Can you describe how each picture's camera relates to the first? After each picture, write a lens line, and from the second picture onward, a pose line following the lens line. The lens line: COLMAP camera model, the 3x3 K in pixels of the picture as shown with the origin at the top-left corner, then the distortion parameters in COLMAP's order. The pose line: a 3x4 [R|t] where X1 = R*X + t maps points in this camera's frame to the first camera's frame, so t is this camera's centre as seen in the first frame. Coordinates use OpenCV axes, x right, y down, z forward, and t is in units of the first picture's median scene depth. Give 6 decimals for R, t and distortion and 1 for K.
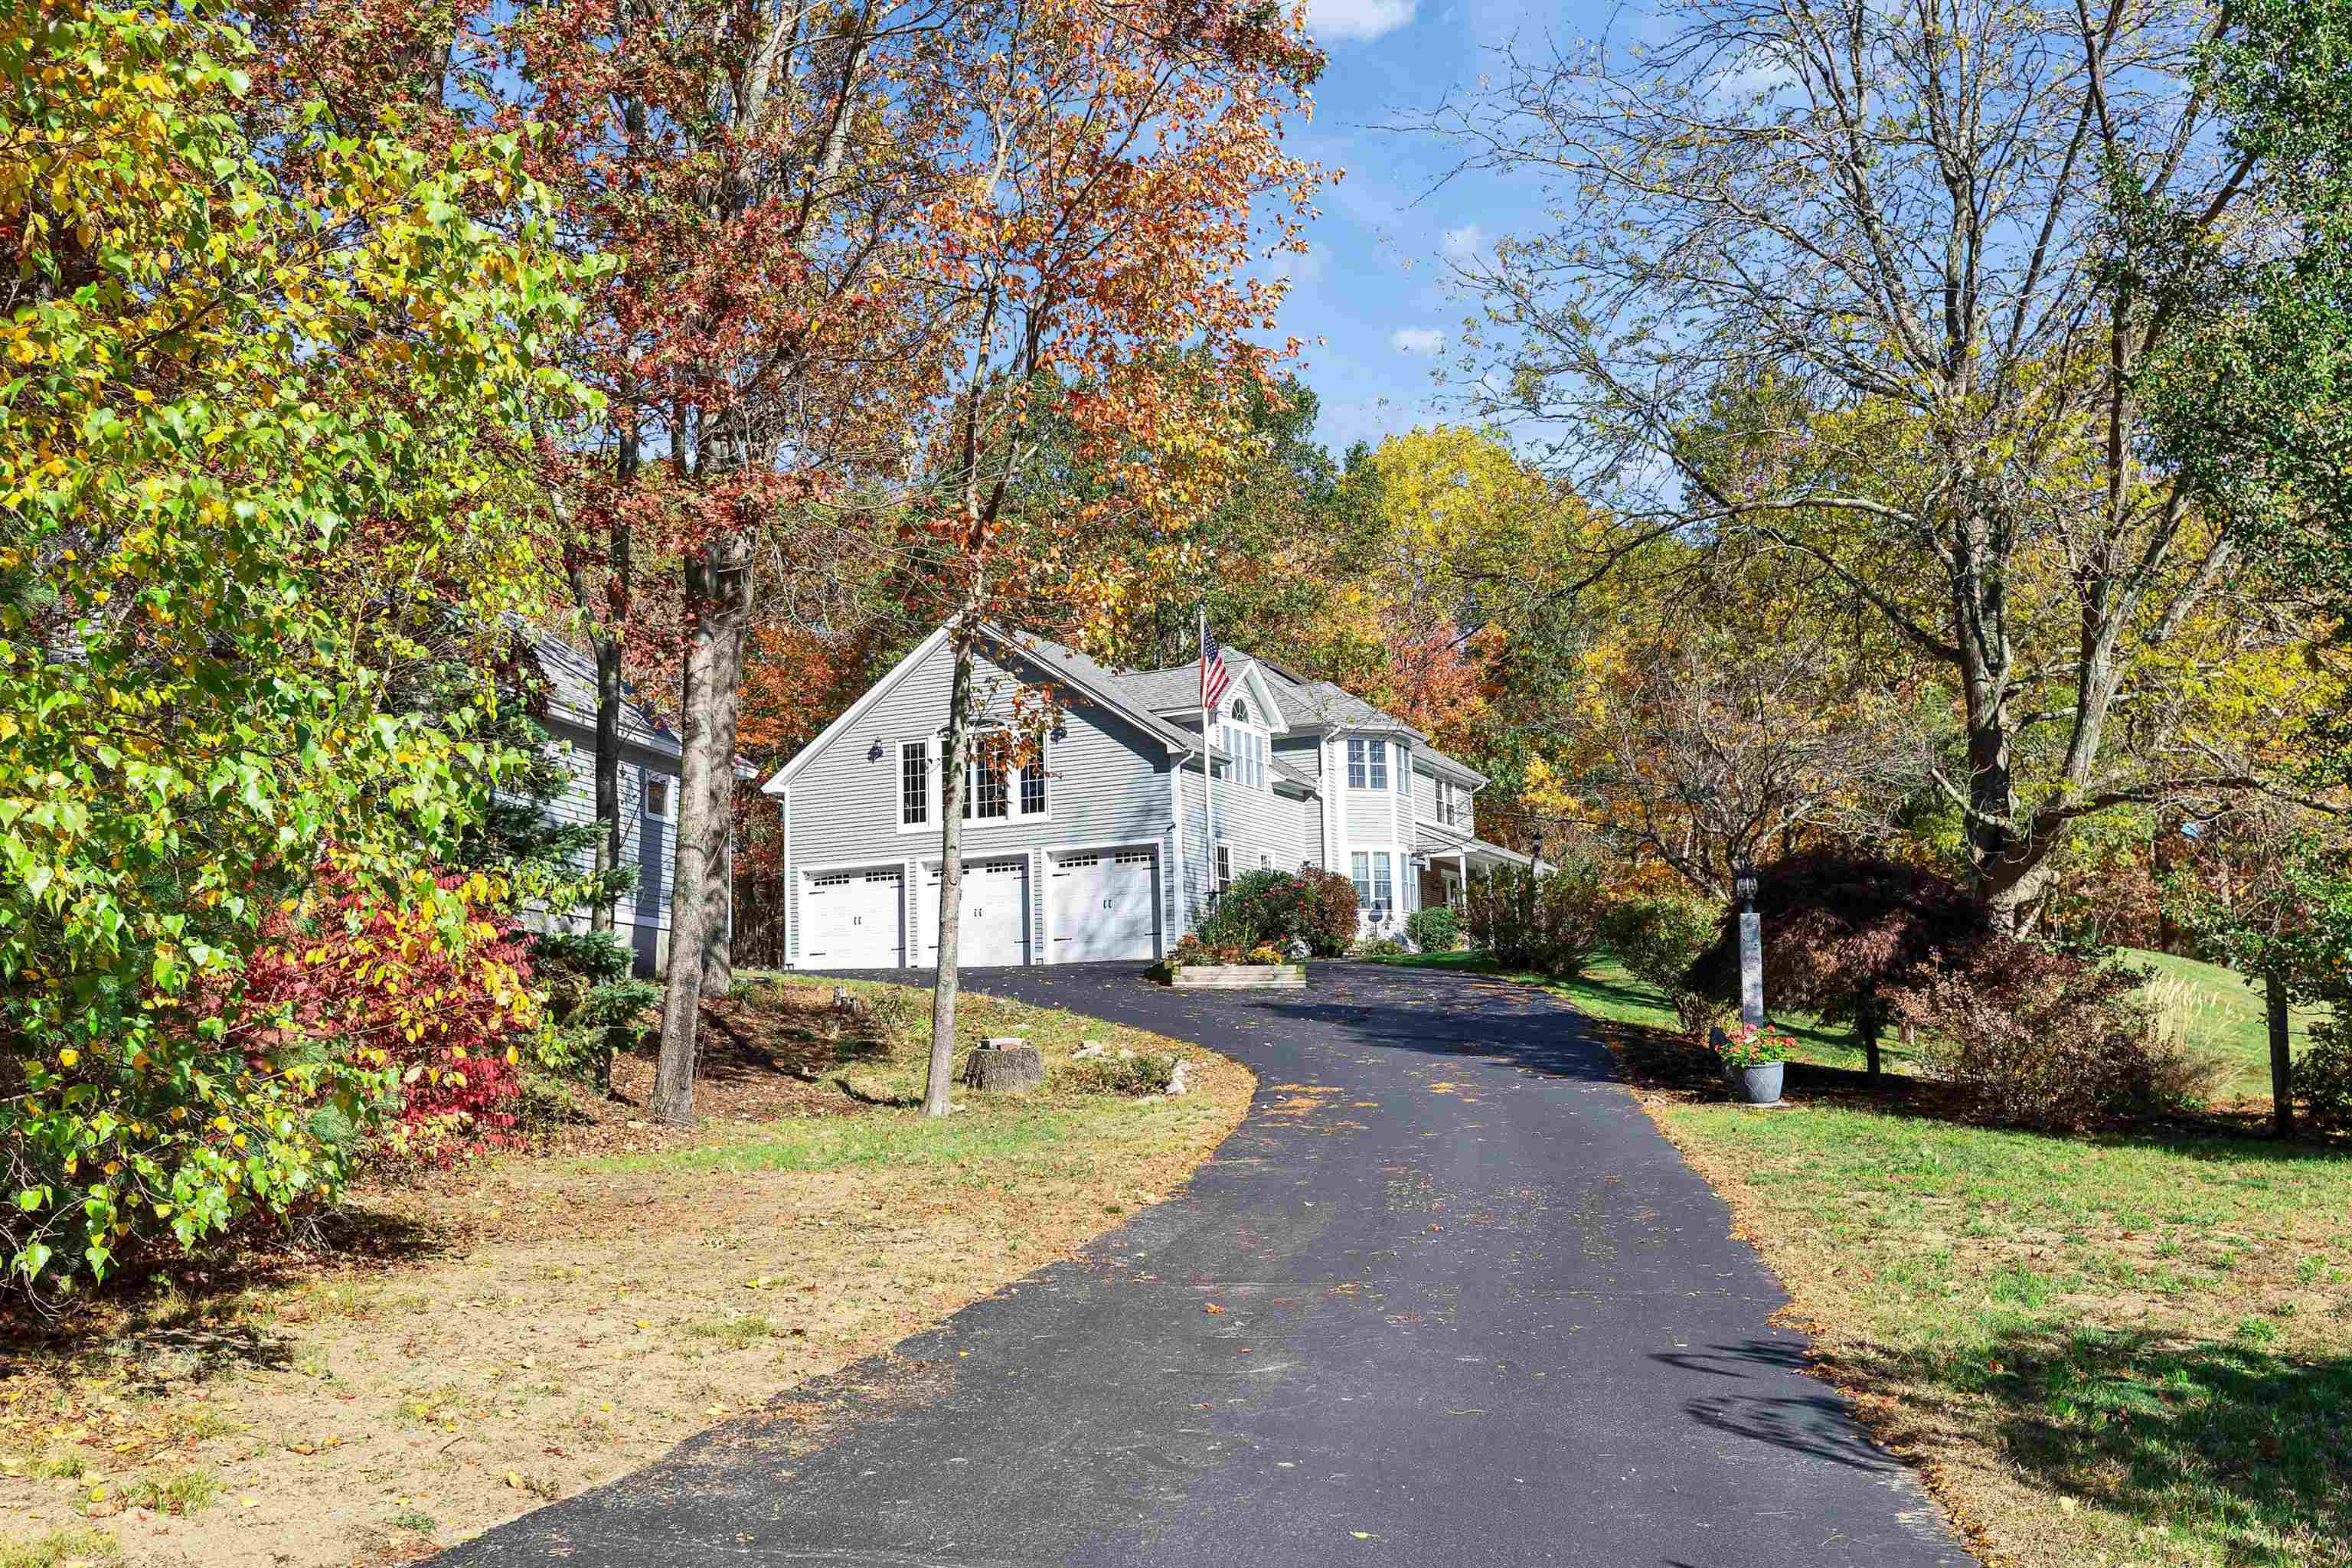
lens RADIAL K [[2391.0, 0, 1176.0], [0, 2391.0, 784.0], [0, 0, 1]] dist [-0.002340, -0.000321]
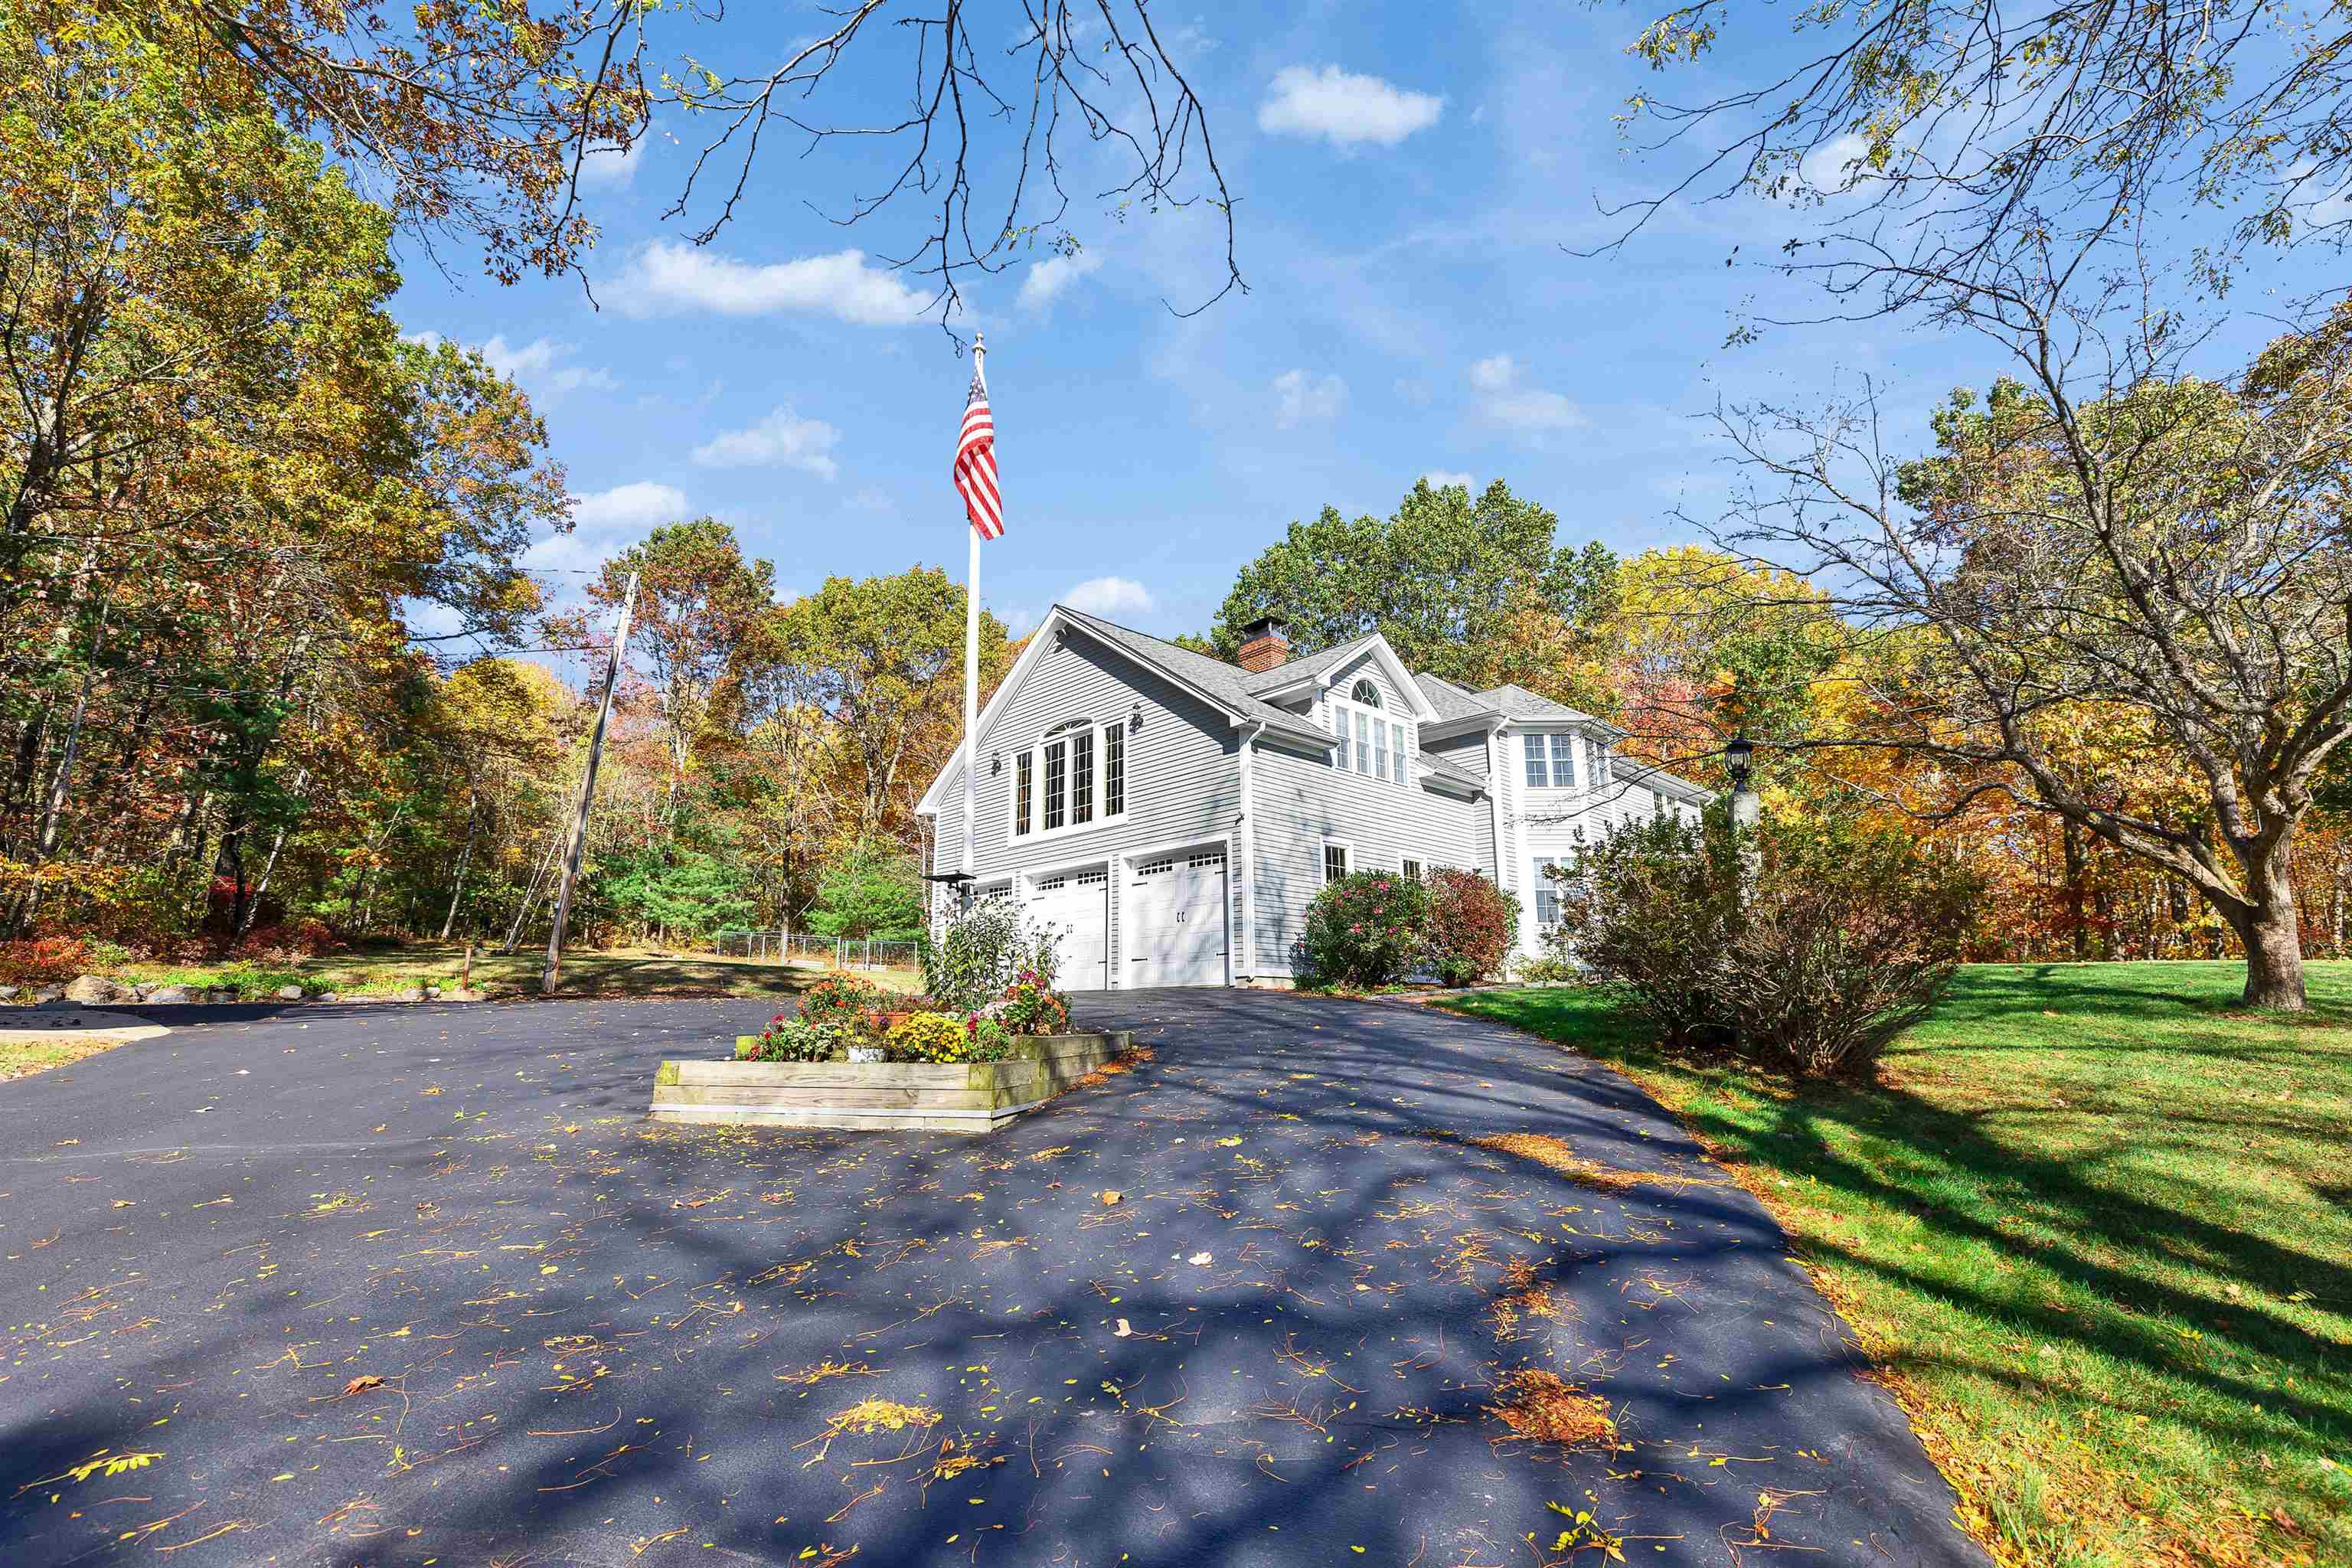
lens RADIAL K [[1081.0, 0, 1176.0], [0, 1081.0, 784.0], [0, 0, 1]] dist [0.000058, -0.000048]
pose [[0.932170, -0.058232, -0.357307, 0.103413], [0.027042, 0.995421, -0.091679, 0.037481], [0.361009, 0.075798, 0.929477, 0.628884]]
